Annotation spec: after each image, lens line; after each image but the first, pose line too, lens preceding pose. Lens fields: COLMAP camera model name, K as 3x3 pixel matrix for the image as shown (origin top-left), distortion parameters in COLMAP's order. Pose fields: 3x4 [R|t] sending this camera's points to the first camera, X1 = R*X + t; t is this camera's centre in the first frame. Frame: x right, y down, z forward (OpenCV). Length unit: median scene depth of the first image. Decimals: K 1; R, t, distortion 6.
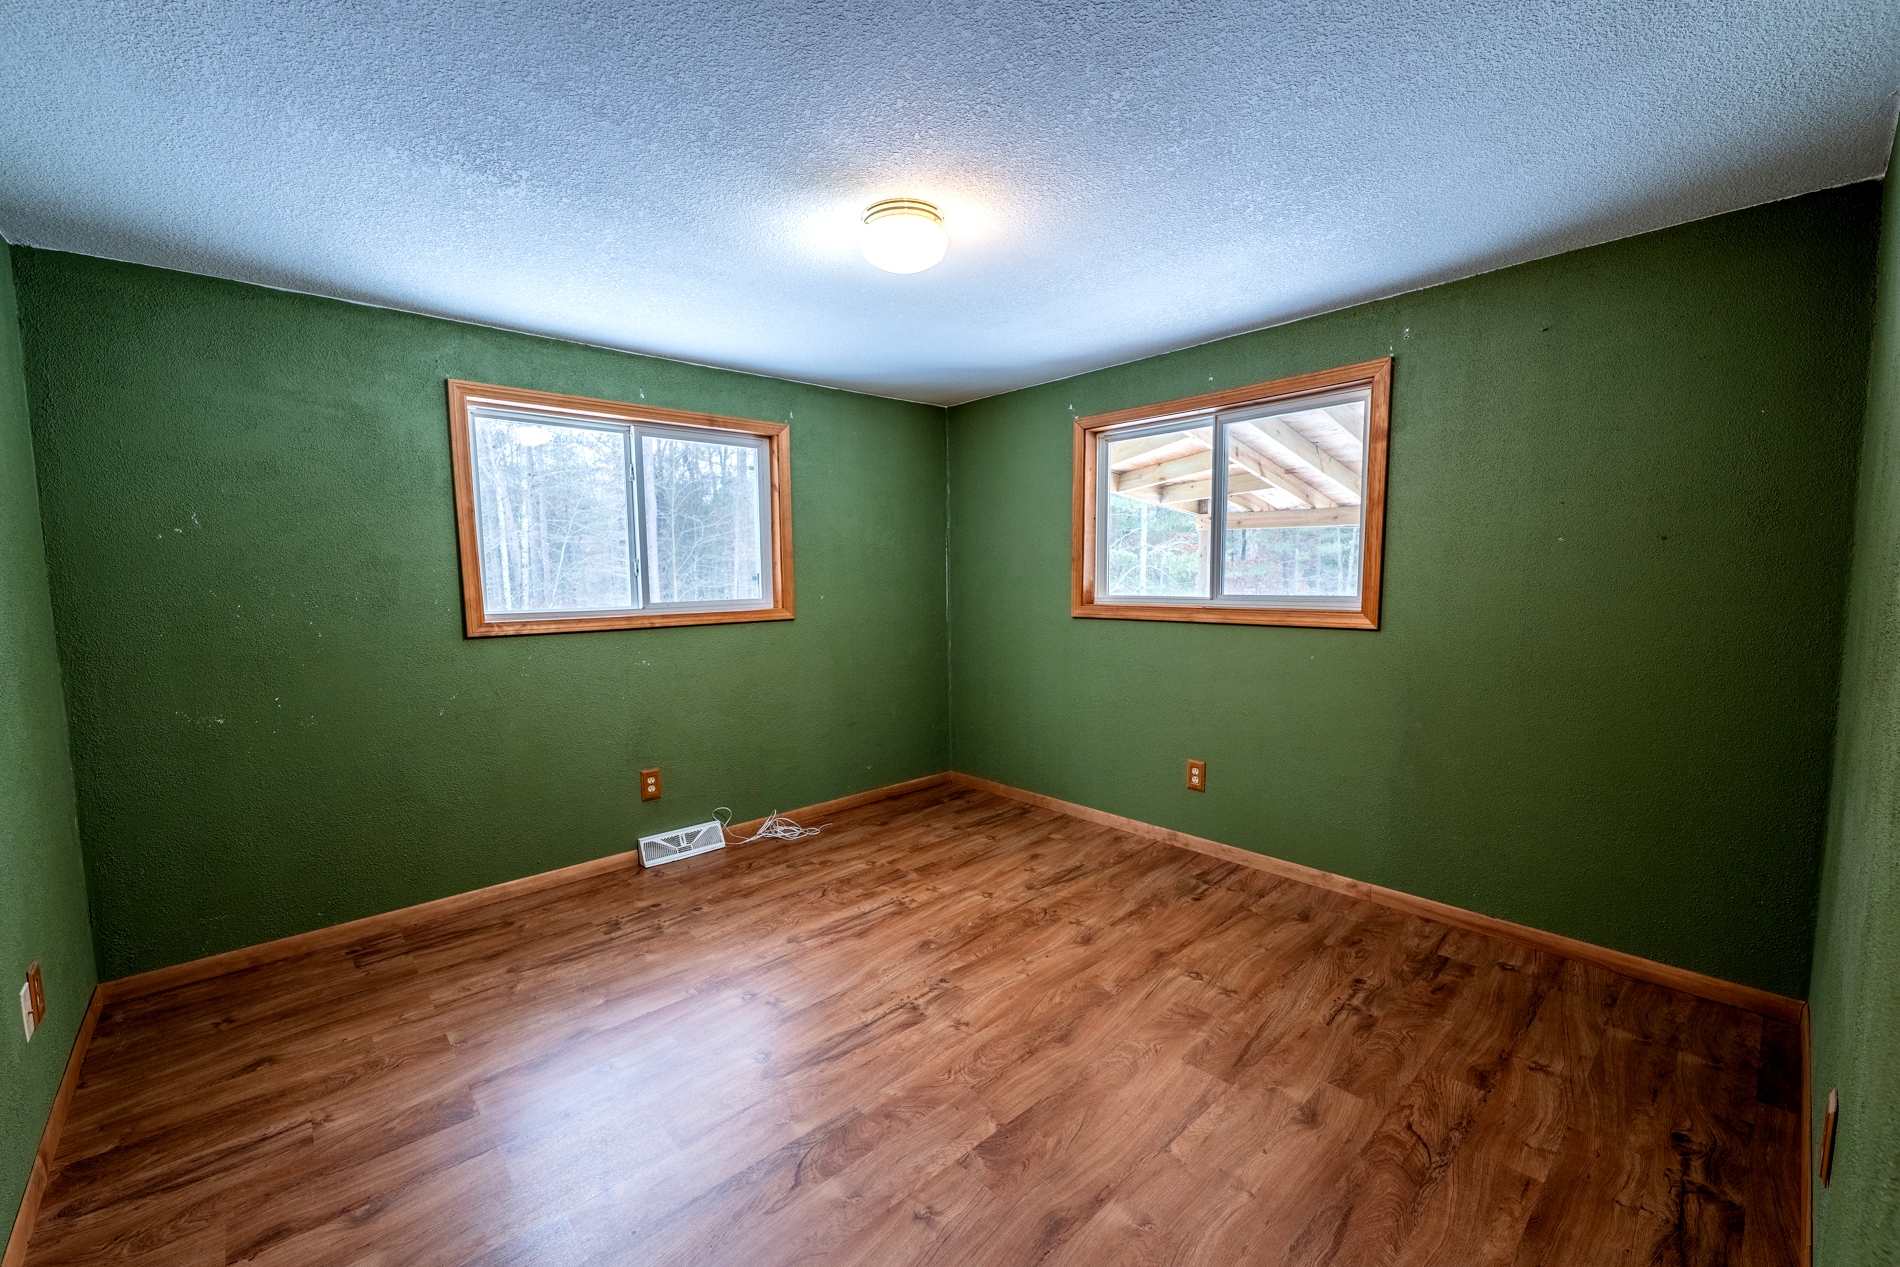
lens RADIAL K [[762.8, 0, 951.8], [0, 762.8, 637.4], [0, 0, 1]] dist [0.012570, -0.007882]
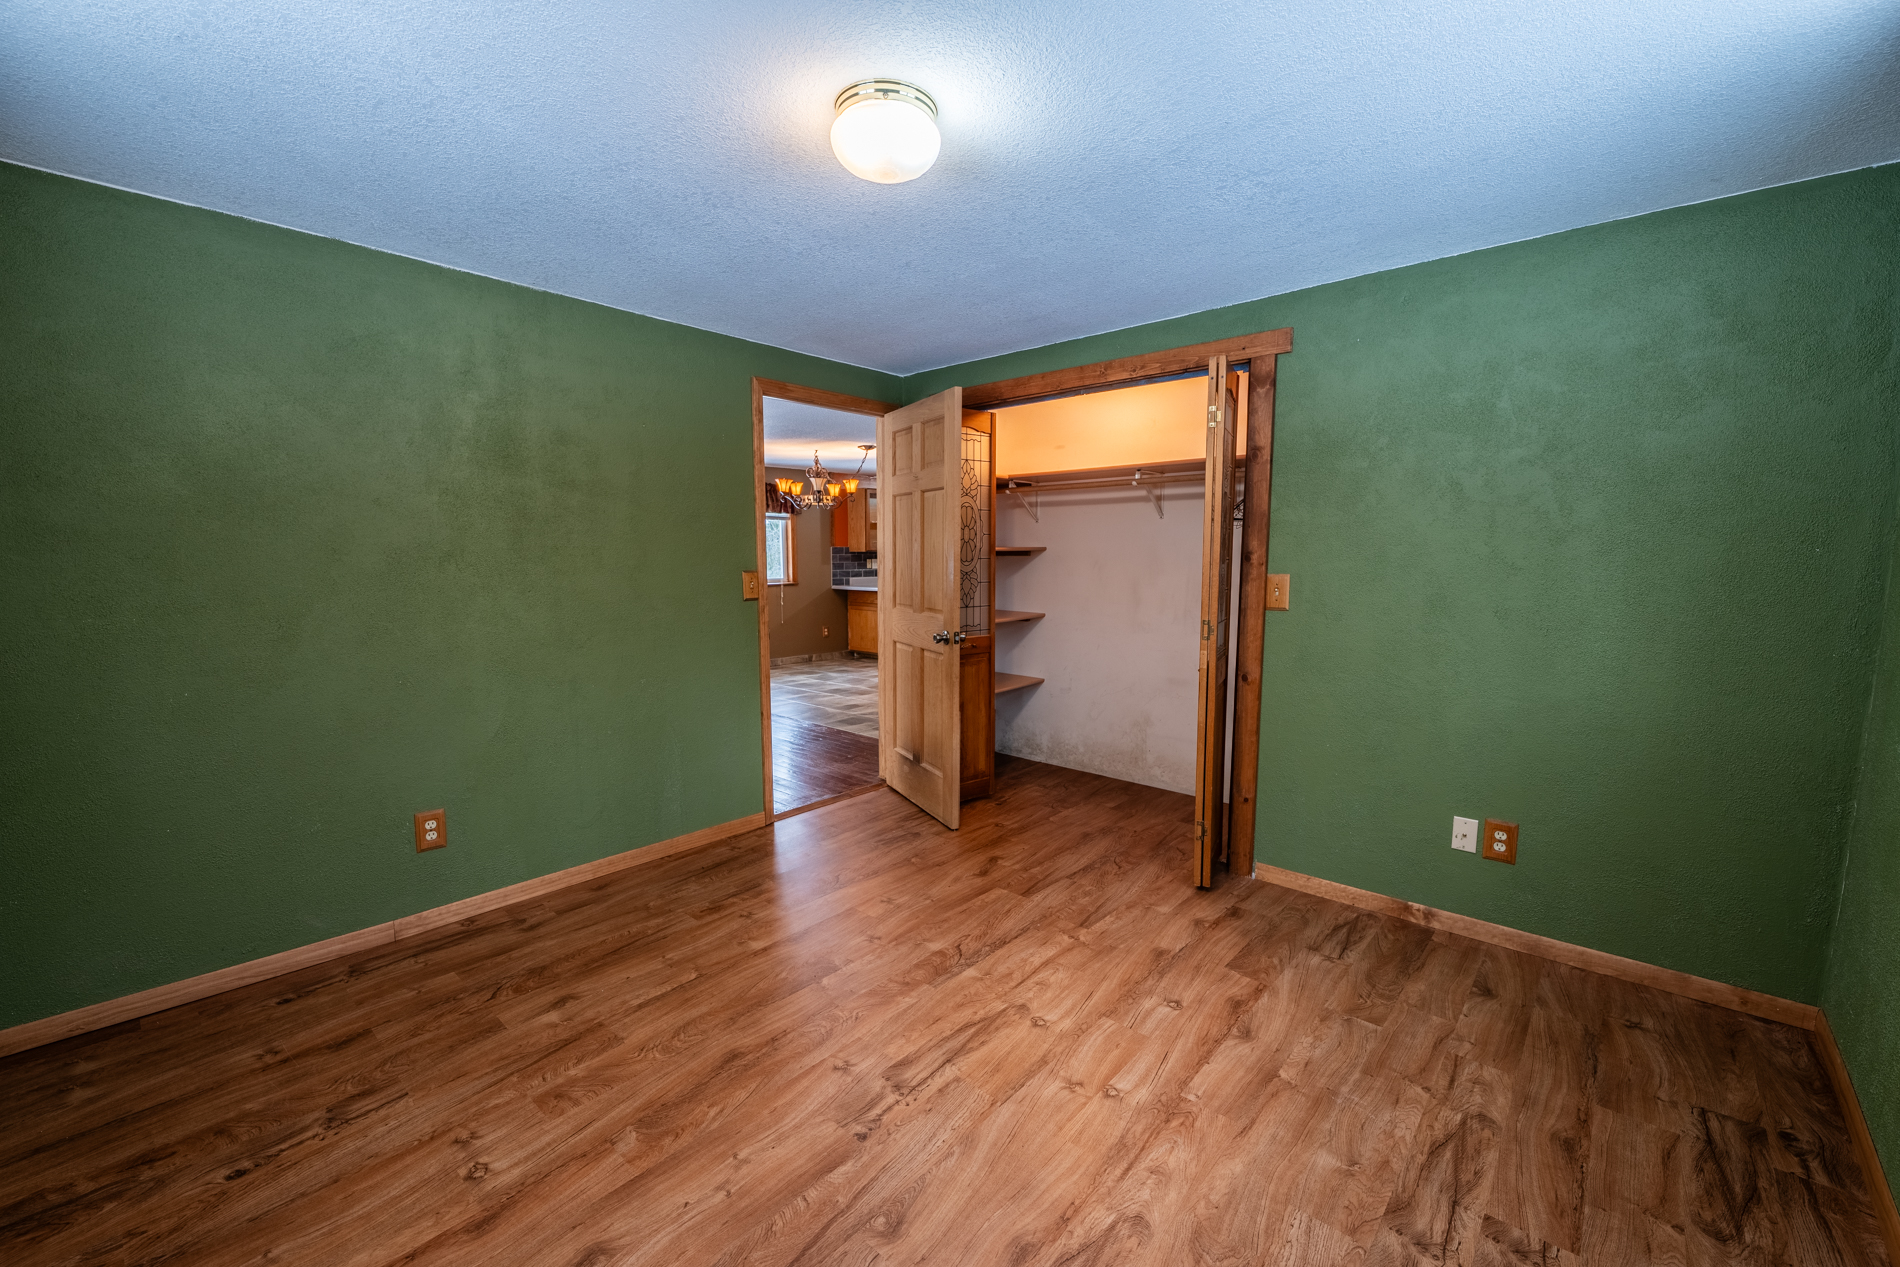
lens RADIAL K [[762.8, 0, 949.9], [0, 762.8, 632.6], [0, 0, 1]] dist [0.012570, -0.007882]
pose [[-0.995019, 0.022095, -0.097203, -0.035856], [0.003099, 0.981511, 0.191382, -0.151090], [0.099635, 0.190128, -0.976691, 1.732125]]
